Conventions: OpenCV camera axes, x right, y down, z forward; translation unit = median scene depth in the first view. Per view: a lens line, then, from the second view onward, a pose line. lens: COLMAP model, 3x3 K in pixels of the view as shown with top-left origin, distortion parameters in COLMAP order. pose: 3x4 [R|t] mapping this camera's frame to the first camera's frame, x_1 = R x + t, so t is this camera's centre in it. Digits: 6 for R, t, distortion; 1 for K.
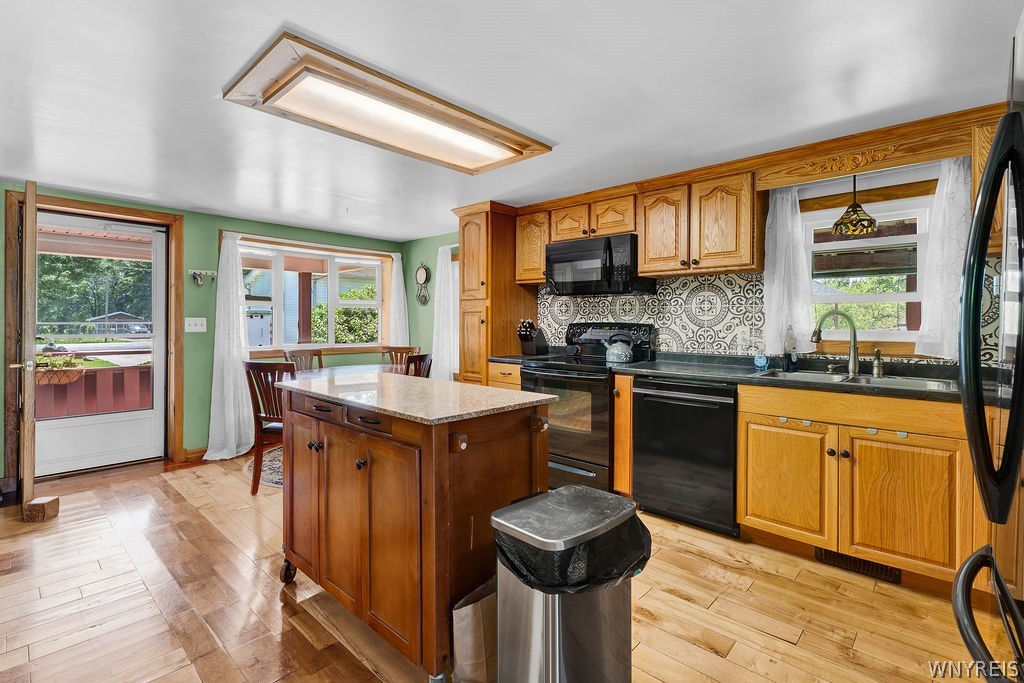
lens RADIAL K [[469.4, 0, 503.3], [0, 469.4, 324.7], [0, 0, 1]] dist [-0.000848, -0.000105]
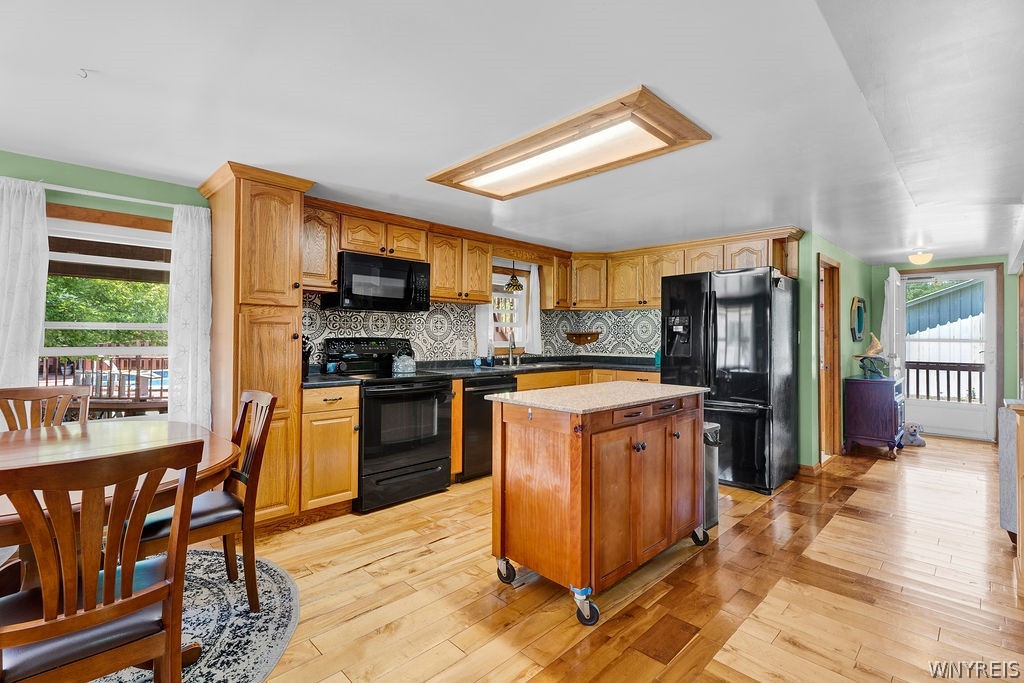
lens RADIAL K [[469.4, 0, 509.9], [0, 469.4, 336.4], [0, 0, 1]] dist [-0.000848, -0.000105]
pose [[0.039867, -0.001208, 0.999204, -0.853780], [0.001975, 0.999997, 0.001130, -0.008295], [-0.999203, 0.001928, 0.039869, 0.692699]]
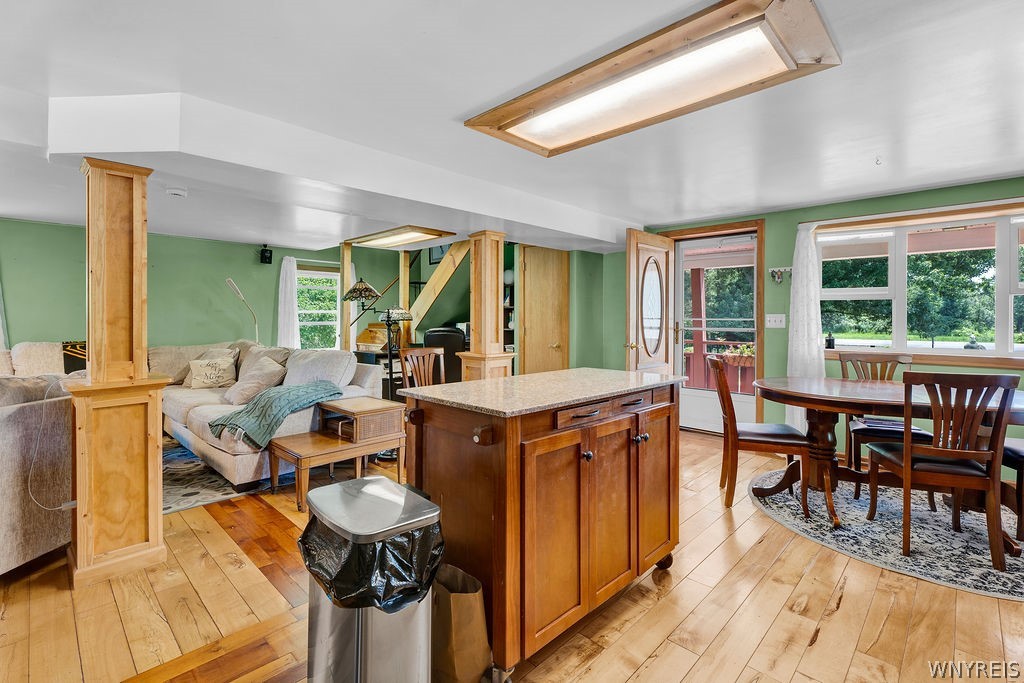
lens RADIAL K [[469.4, 0, 515.0], [0, 469.4, 317.2], [0, 0, 1]] dist [-0.000848, -0.000105]
pose [[-0.022526, -0.004989, -0.999734, 0.454604], [-0.006292, 0.999968, -0.004848, 0.000081], [0.999726, 0.006181, -0.022557, 0.528957]]
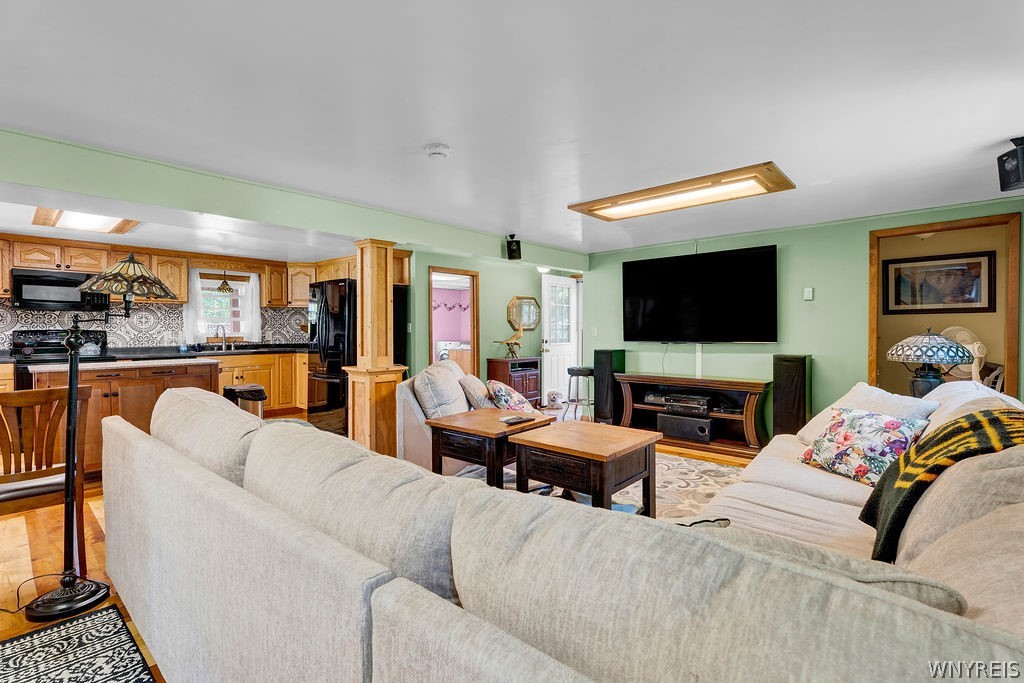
lens RADIAL K [[469.4, 0, 519.4], [0, 469.4, 337.0], [0, 0, 1]] dist [-0.000848, -0.000105]
pose [[-0.034525, -0.020984, 0.999184, -1.305789], [0.006100, 0.999756, 0.021207, -0.004709], [-0.999385, 0.006827, -0.034388, -0.339260]]
